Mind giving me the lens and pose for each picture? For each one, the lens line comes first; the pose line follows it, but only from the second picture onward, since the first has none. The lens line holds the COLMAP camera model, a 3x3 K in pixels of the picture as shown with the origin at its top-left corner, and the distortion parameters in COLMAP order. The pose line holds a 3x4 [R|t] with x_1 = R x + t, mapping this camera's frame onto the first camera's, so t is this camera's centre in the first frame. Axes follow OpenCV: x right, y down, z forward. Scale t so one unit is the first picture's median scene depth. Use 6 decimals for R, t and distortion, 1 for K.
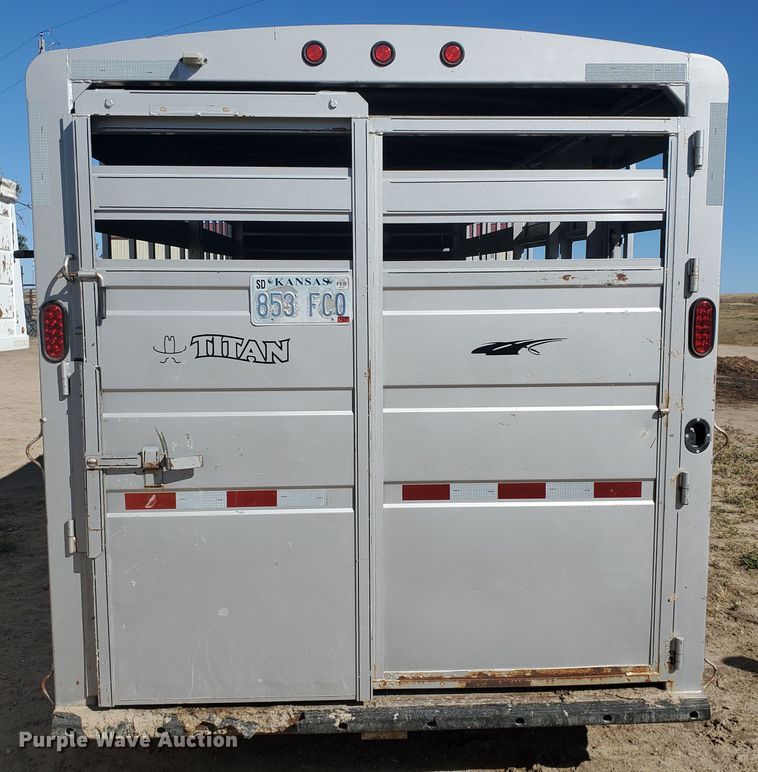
lens RADIAL K [[962.5, 0, 379.2], [0, 962.5, 388.2], [0, 0, 1]] dist [0.040439, 0.000000]
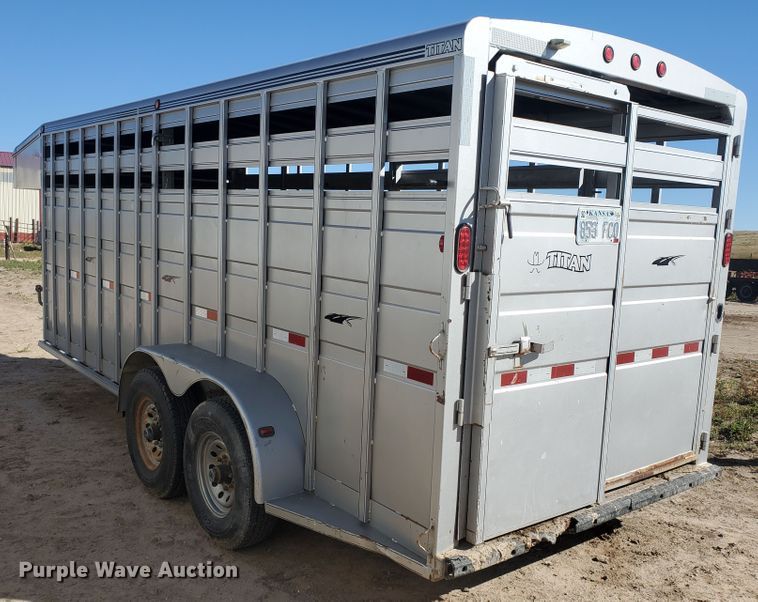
lens RADIAL K [[754.4, 0, 384.1], [0, 754.4, 314.5], [0, 0, 1]] dist [0.008724, 0.000000]
pose [[0.803713, -0.040342, 0.593648, -0.984978], [0.025351, 0.999115, 0.033575, -0.008151], [-0.594477, -0.011935, 0.804024, 0.289105]]
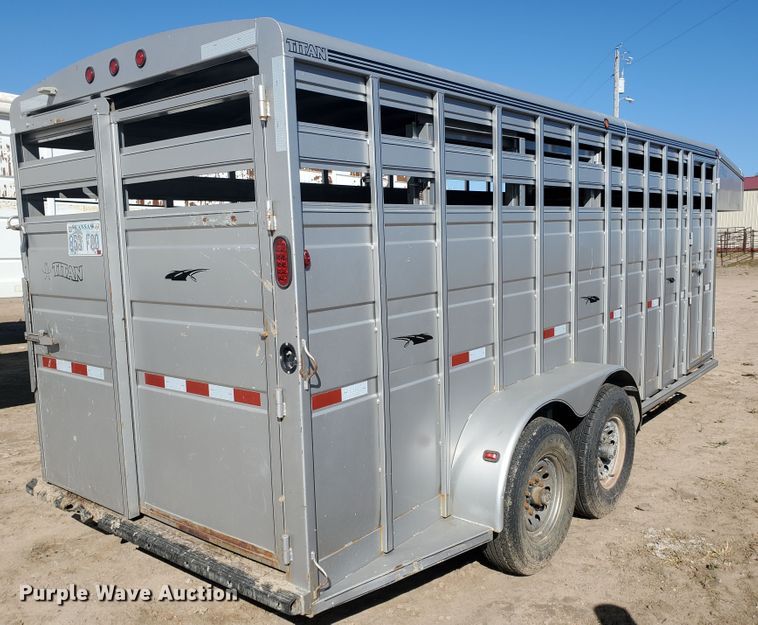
lens RADIAL K [[683.2, 0, 379.0], [0, 683.2, 307.8], [0, 0, 1]] dist [0.020440, -0.009271]
pose [[0.745683, 0.054973, -0.664029, 0.967307], [-0.055766, 0.998243, 0.020018, -0.032252], [0.663963, 0.022103, 0.747439, 0.498644]]
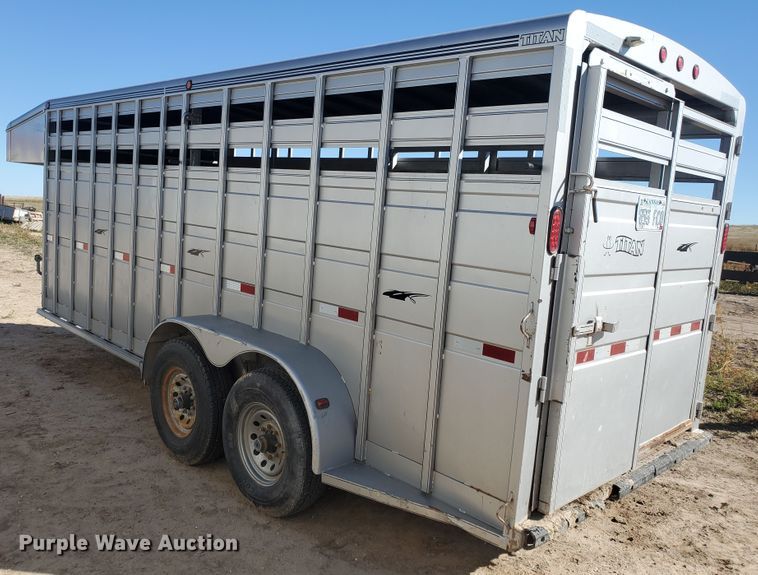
lens RADIAL K [[665.0, 0, 379.0], [0, 665.0, 280.9], [0, 0, 1]] dist [-0.013949, 0.048141]
pose [[0.739966, -0.019933, 0.672349, -1.090981], [0.003671, 0.999666, 0.025598, -0.015070], [-0.672635, -0.016473, 0.739791, 0.502818]]
